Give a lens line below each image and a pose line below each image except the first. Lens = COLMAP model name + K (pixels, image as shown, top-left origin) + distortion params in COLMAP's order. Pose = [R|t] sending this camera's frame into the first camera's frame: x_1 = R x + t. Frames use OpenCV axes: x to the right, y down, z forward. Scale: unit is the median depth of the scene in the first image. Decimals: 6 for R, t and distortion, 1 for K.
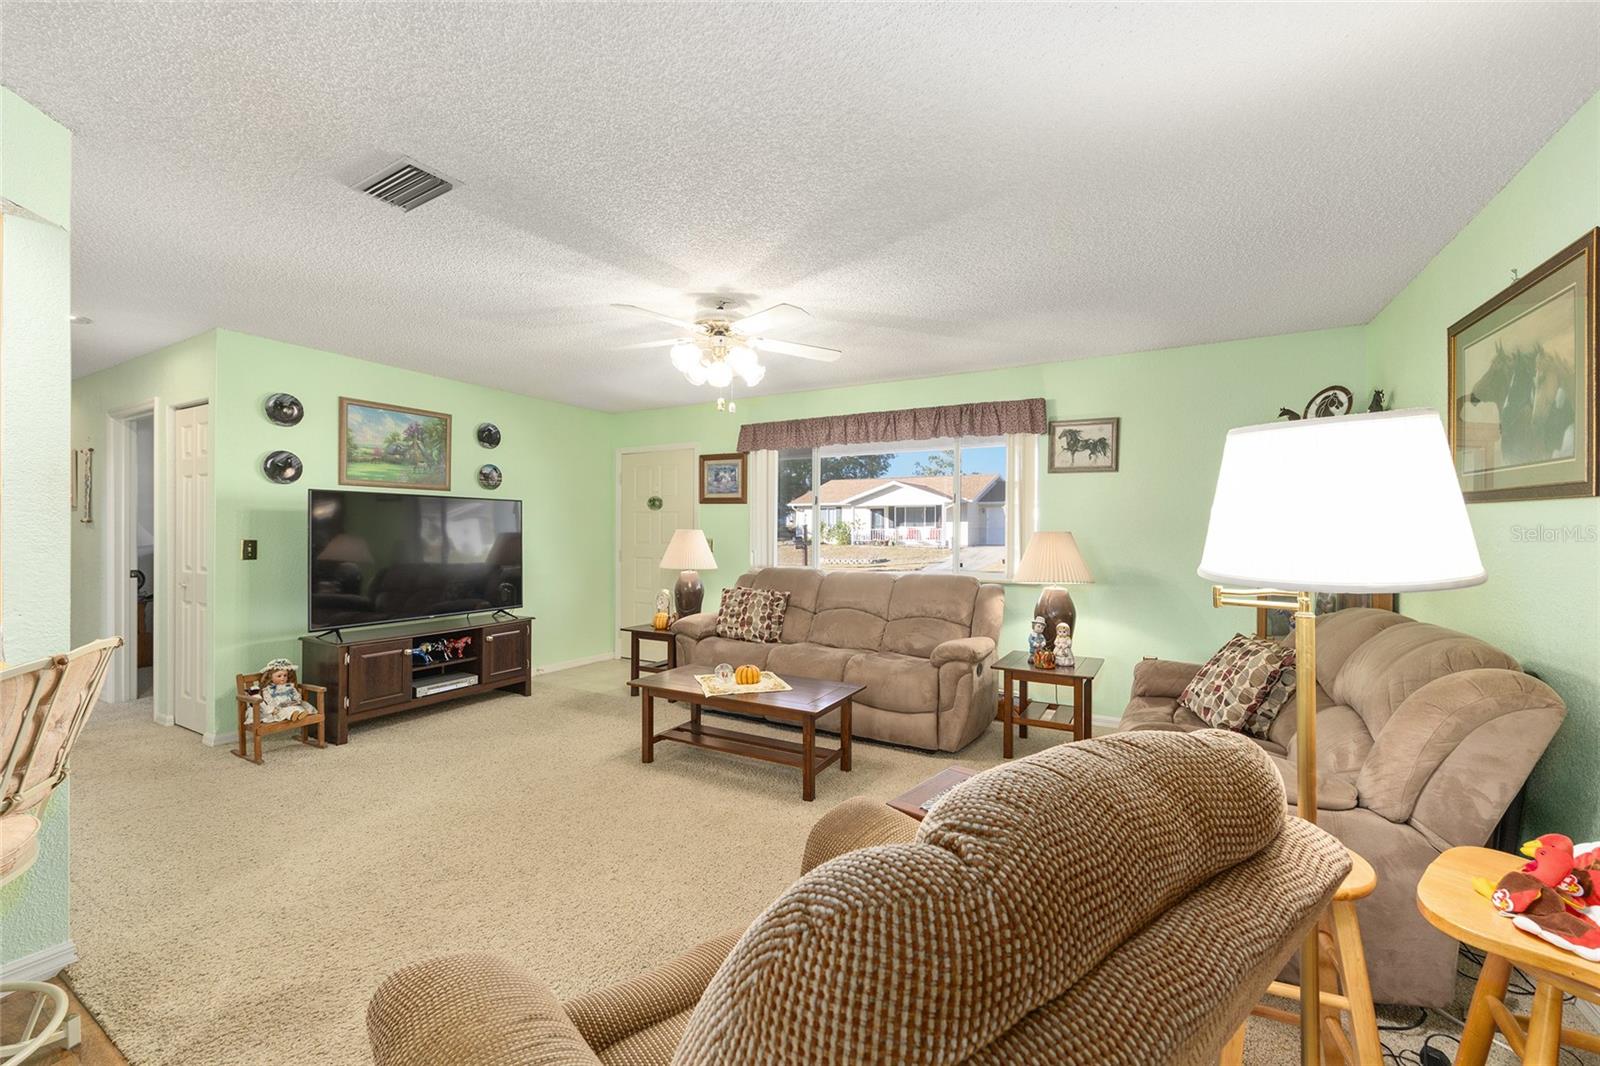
lens RADIAL K [[646.4, 0, 802.1], [0, 646.4, 531.1], [0, 0, 1]] dist [-0.004827, 0.002701]
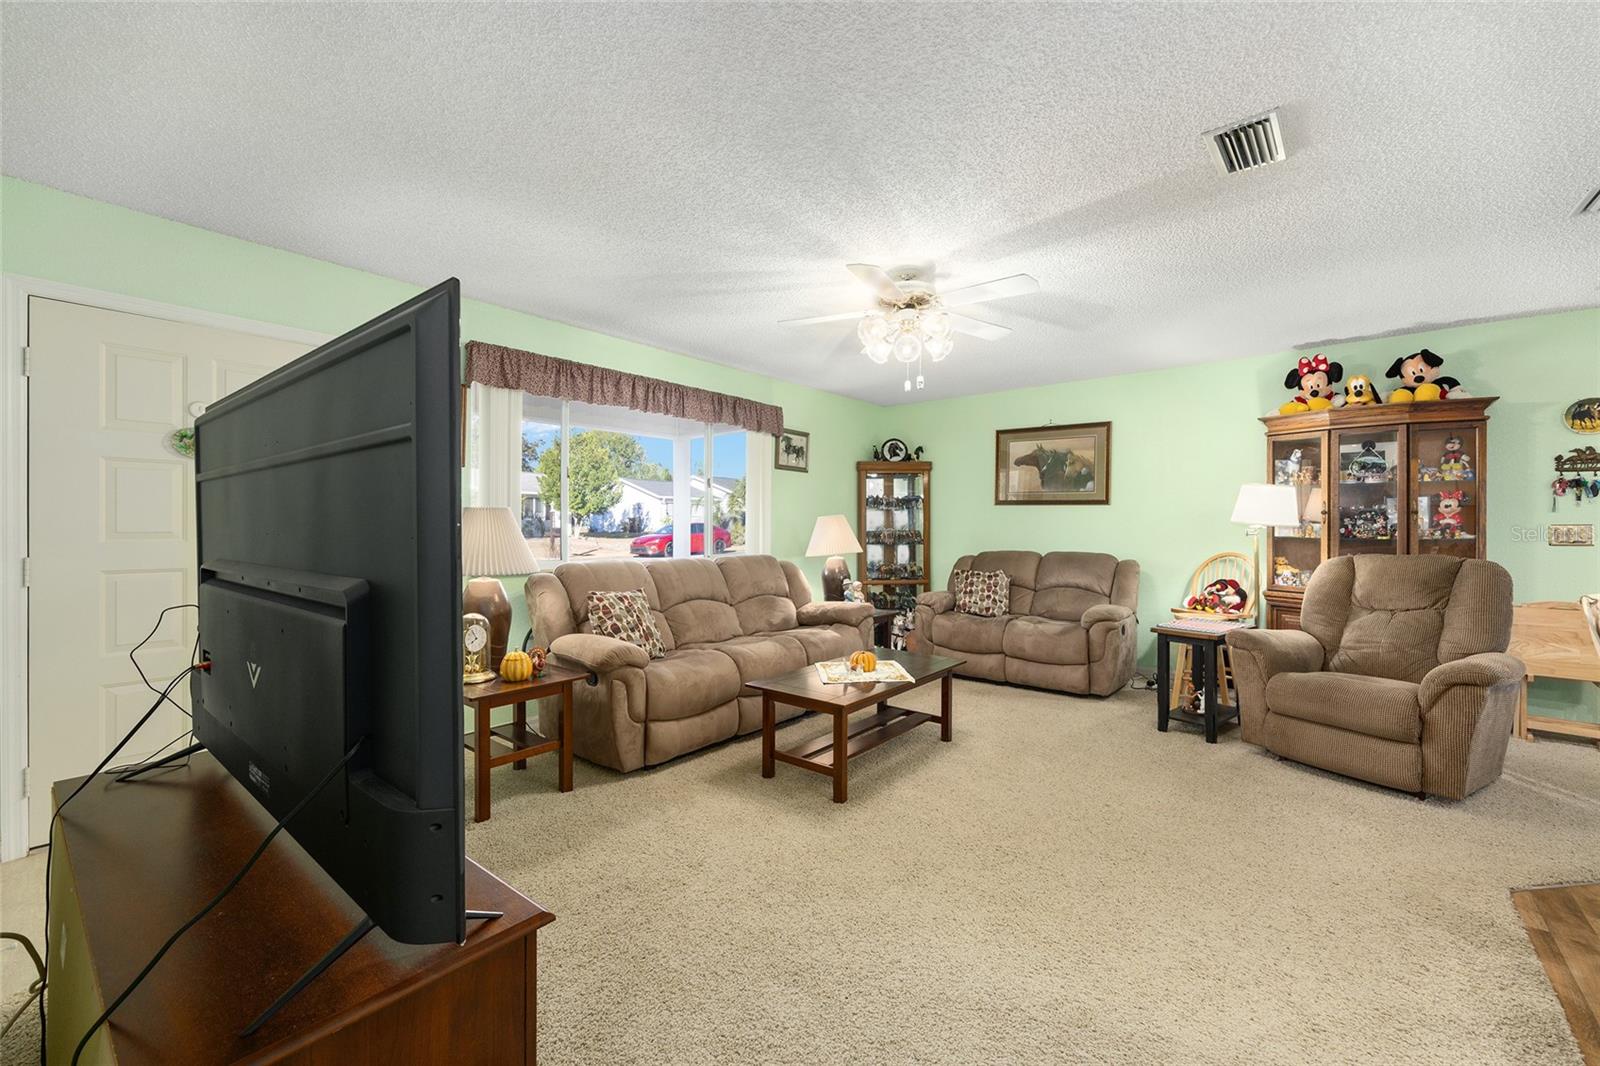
lens RADIAL K [[646.4, 0, 804.3], [0, 646.4, 528.0], [0, 0, 1]] dist [-0.004827, 0.002701]
pose [[0.172779, -0.006940, 0.984936, -0.779143], [-0.000663, 0.999974, 0.007162, 0.014050], [-0.984960, -0.001890, 0.172770, 0.692112]]
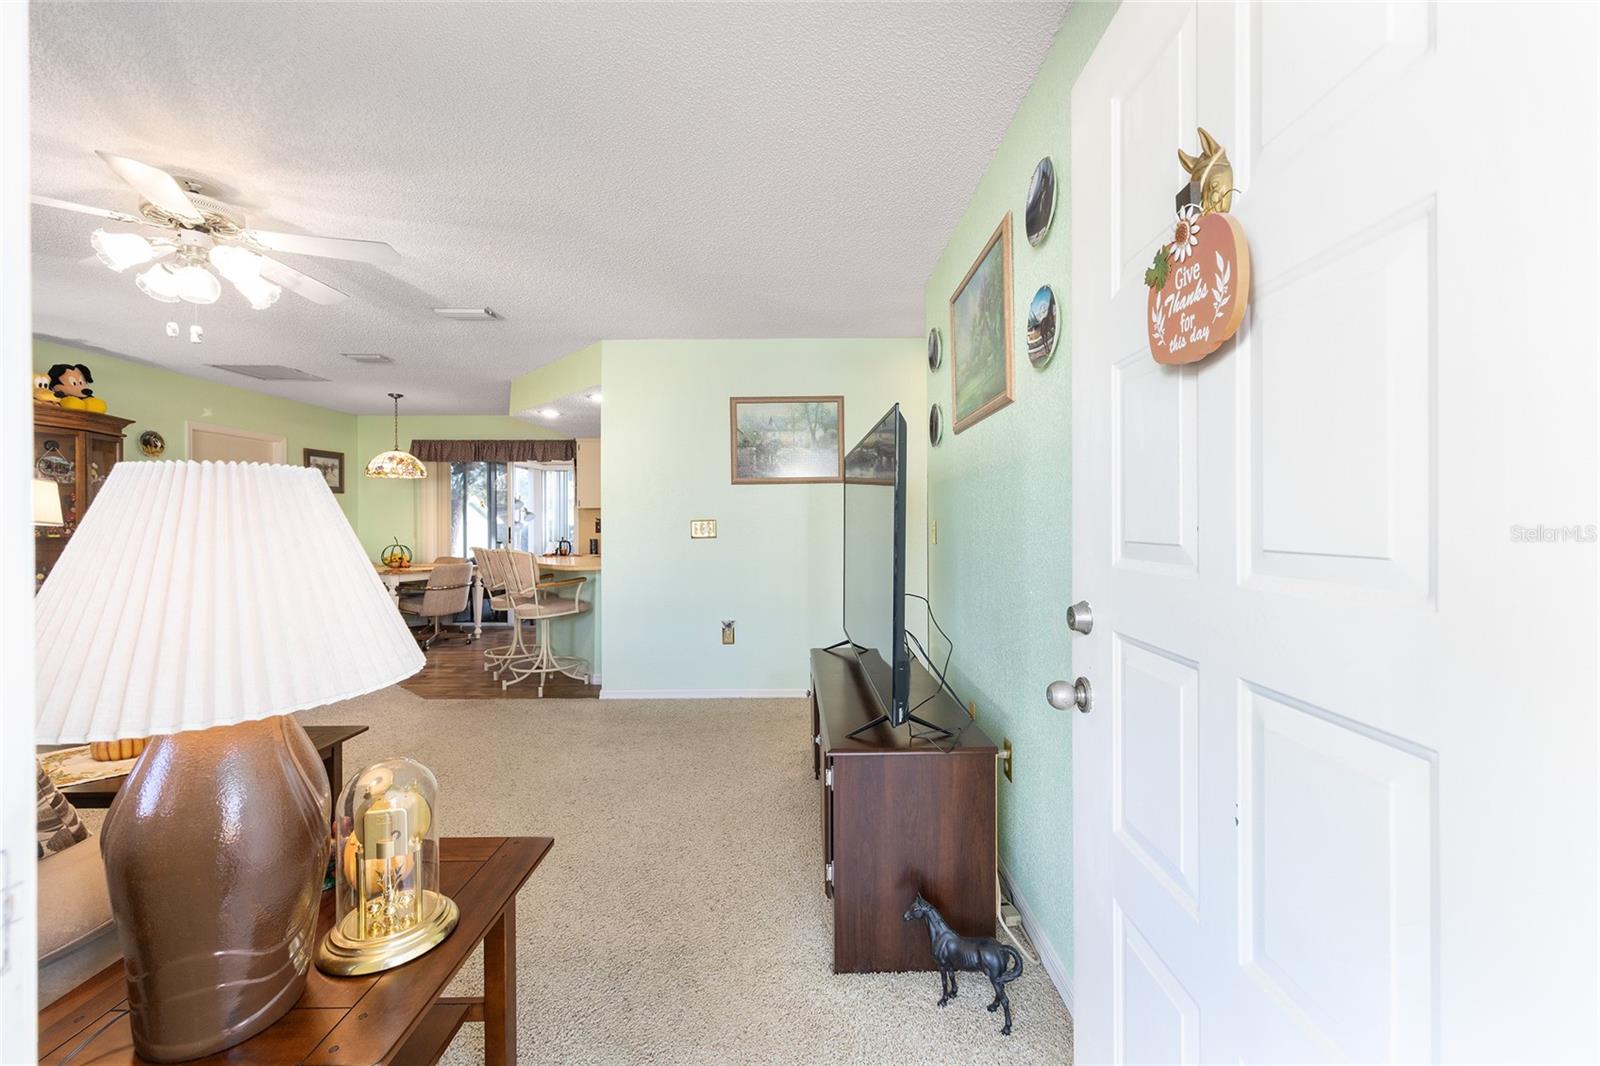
lens RADIAL K [[646.4, 0, 808.1], [0, 646.4, 523.5], [0, 0, 1]] dist [-0.004827, 0.002701]
pose [[-0.865956, 0.000137, -0.500120, -0.251564], [-0.000030, 1.000000, 0.000326, 0.015452], [0.500120, 0.000297, -0.865956, 1.378335]]
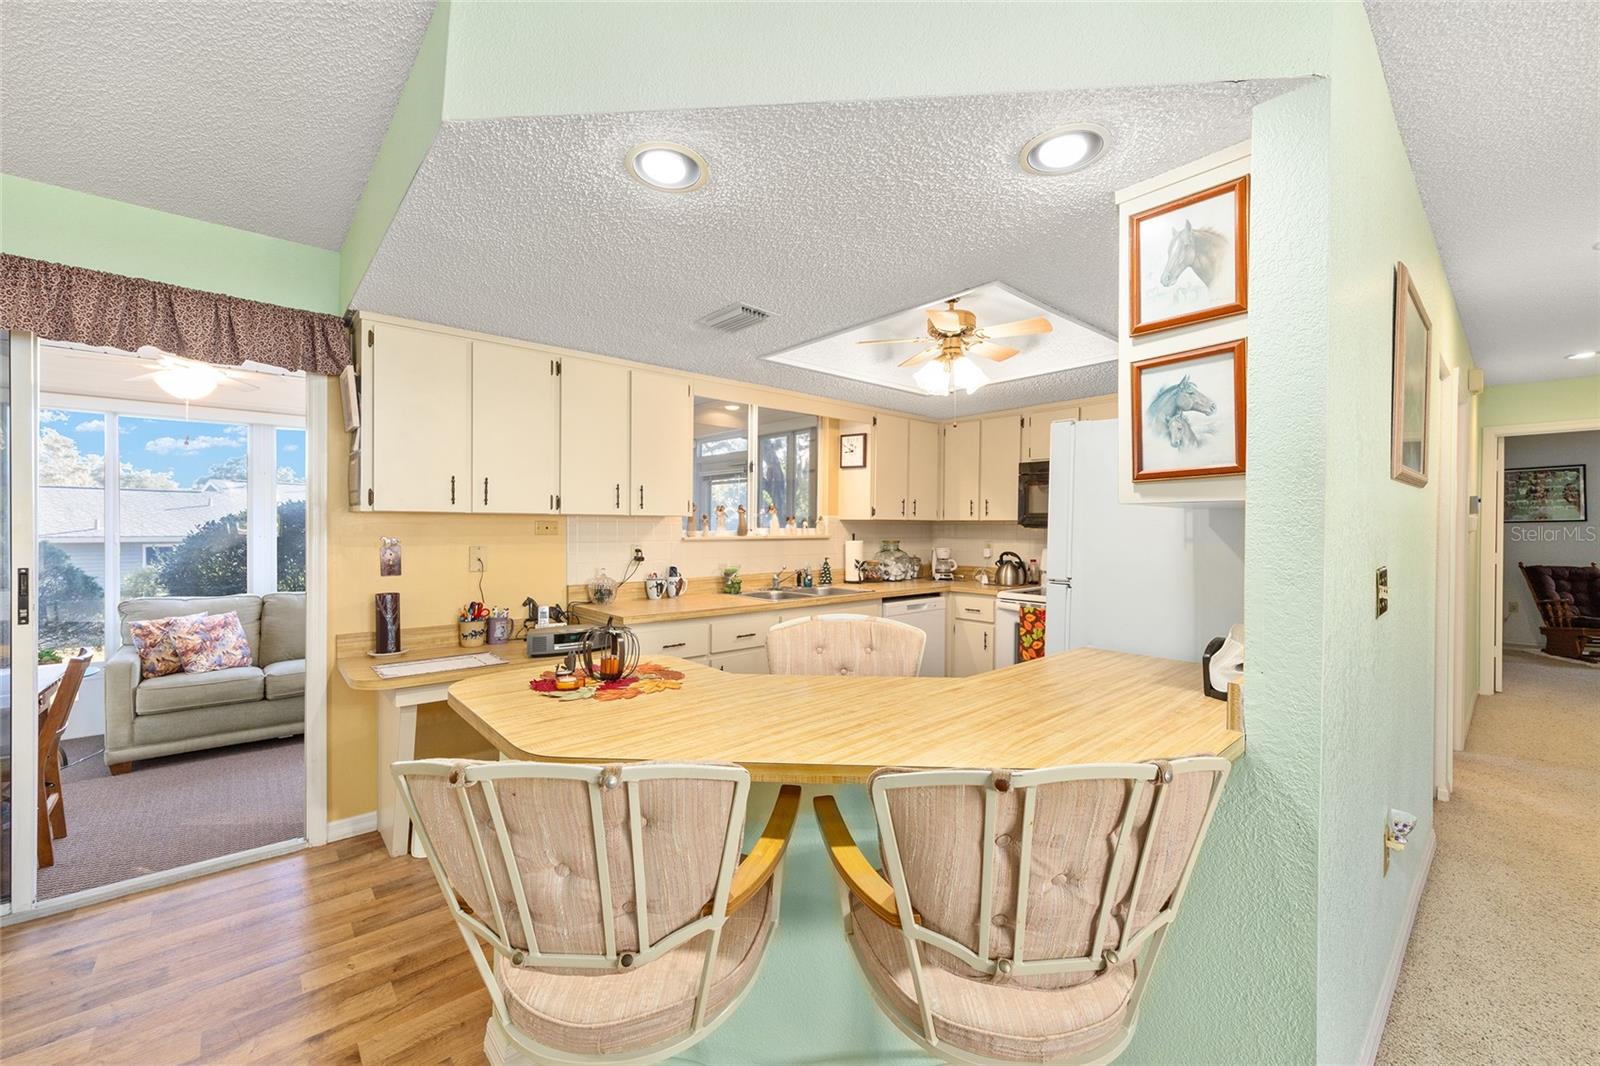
lens RADIAL K [[646.4, 0, 810.2], [0, 646.4, 532.2], [0, 0, 1]] dist [-0.004827, 0.002701]
pose [[-0.319161, 0.000726, -0.947700, -0.154575], [-0.008838, 0.999954, 0.003742, -0.007653], [0.947659, 0.009570, -0.319140, 0.302349]]
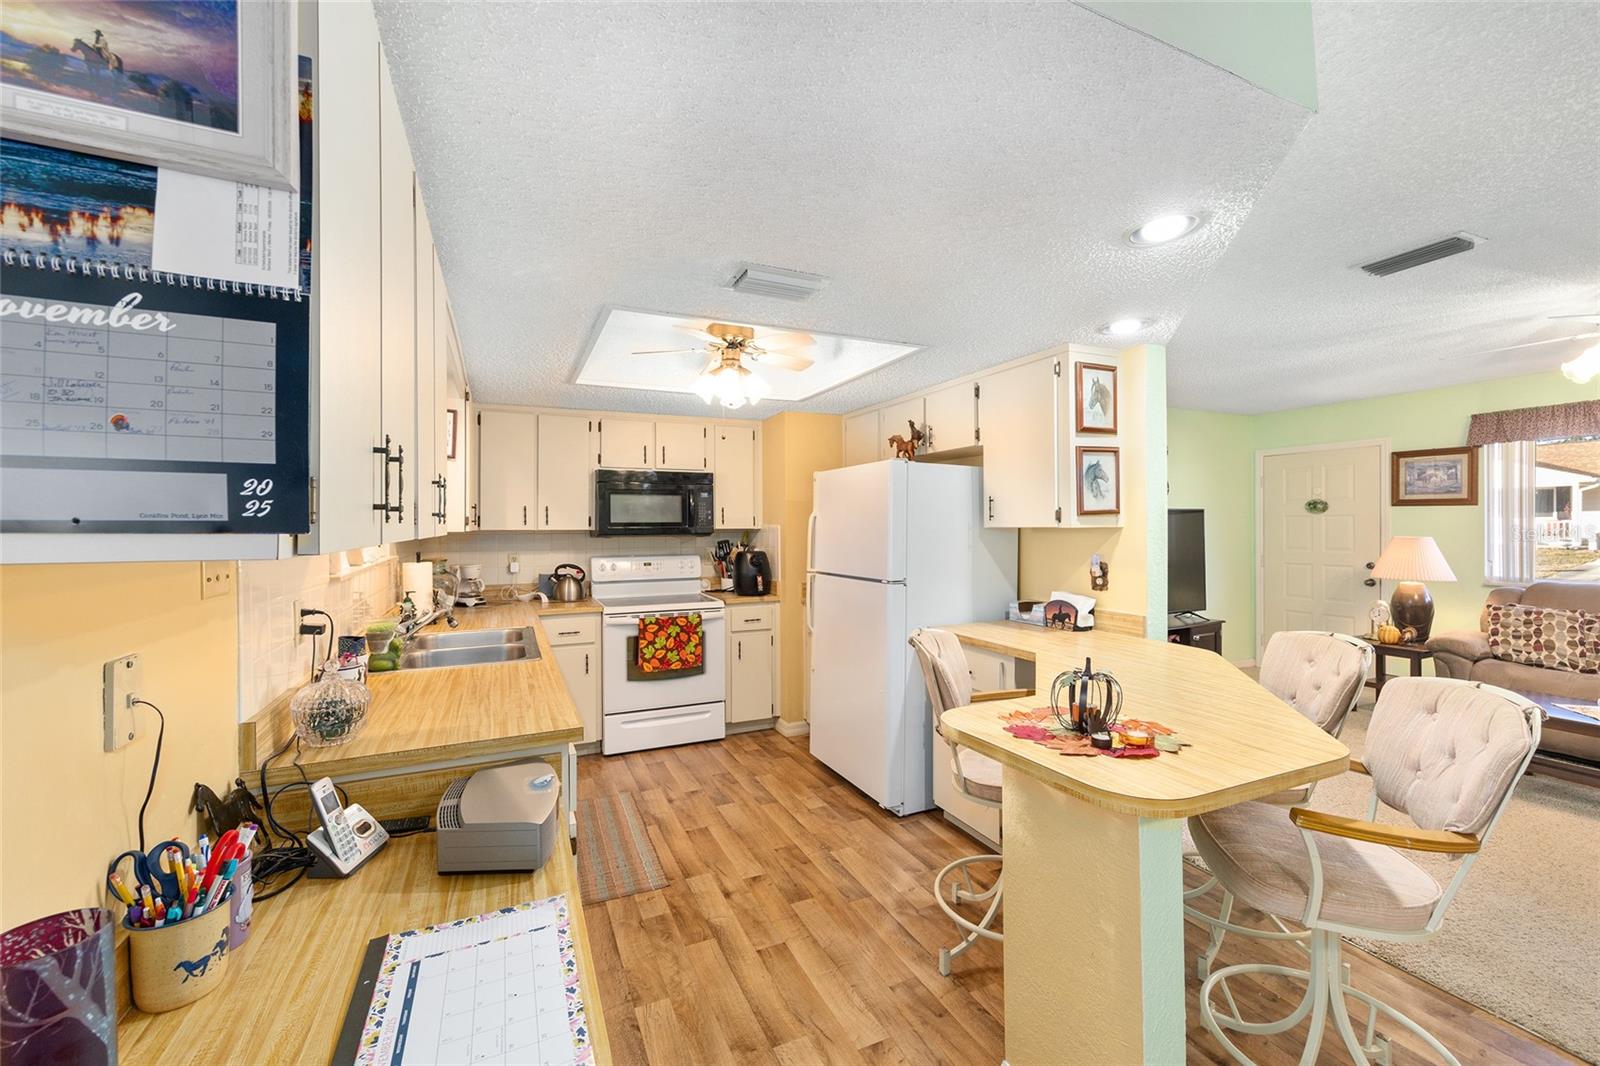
lens RADIAL K [[646.4, 0, 810.1], [0, 646.4, 526.2], [0, 0, 1]] dist [-0.004827, 0.002701]
pose [[0.818522, -0.007944, -0.574421, -0.388736], [0.008542, 0.999962, -0.001657, -0.025146], [0.574412, -0.003550, 0.818559, -0.260515]]
